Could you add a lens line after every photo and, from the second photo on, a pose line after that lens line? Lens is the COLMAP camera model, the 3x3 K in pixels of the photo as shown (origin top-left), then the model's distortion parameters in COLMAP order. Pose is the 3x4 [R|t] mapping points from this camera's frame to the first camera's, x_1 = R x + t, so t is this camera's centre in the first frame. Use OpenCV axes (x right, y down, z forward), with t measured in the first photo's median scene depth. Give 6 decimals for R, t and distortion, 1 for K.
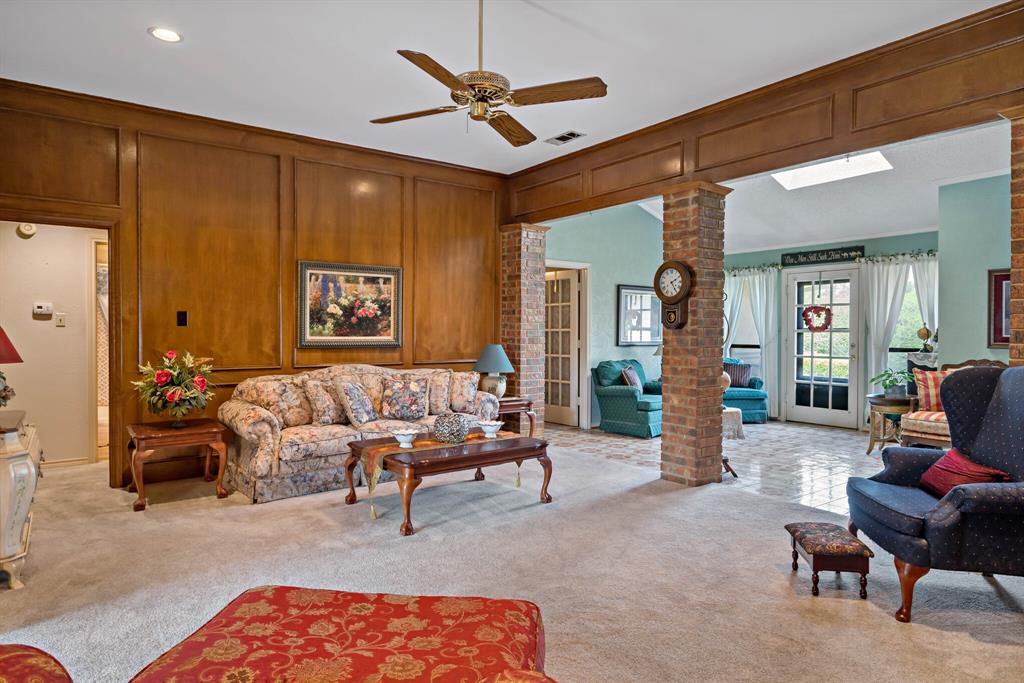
lens RADIAL K [[605.7, 0, 503.4], [0, 605.7, 334.5], [0, 0, 1]] dist [0.003297, 0.003308]
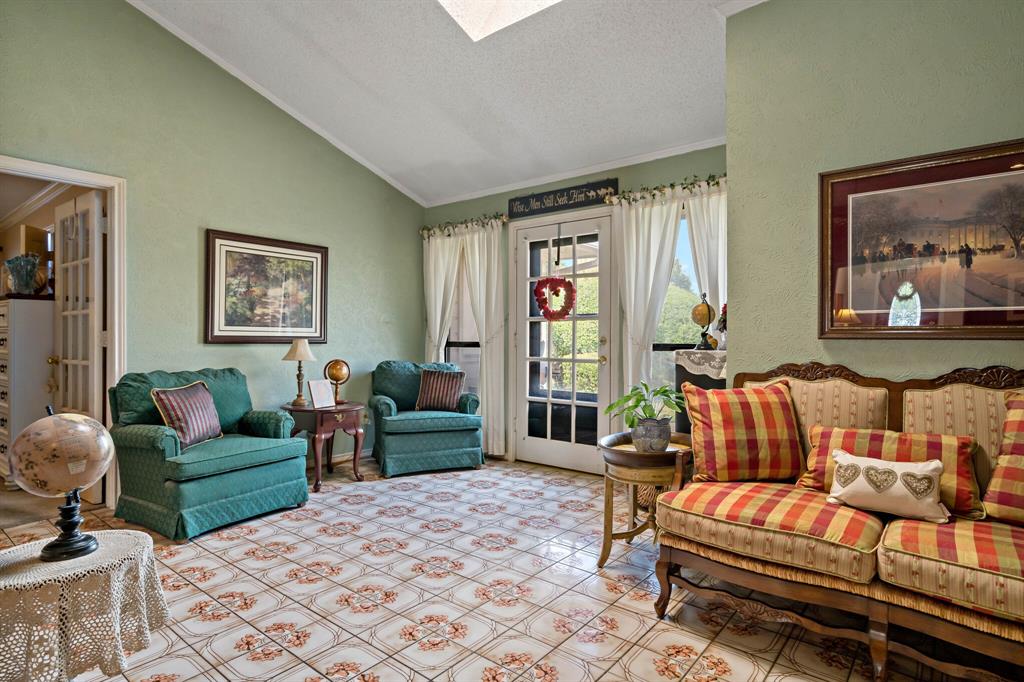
lens RADIAL K [[546.8, 0, 508.8], [0, 546.8, 335.4], [0, 0, 1]] dist [0.000594, 0.000367]
pose [[0.965521, 0.000647, 0.260325, 0.333942], [0.001608, 0.999963, -0.008449, 0.016886], [-0.260321, 0.008576, 0.965484, 0.481069]]
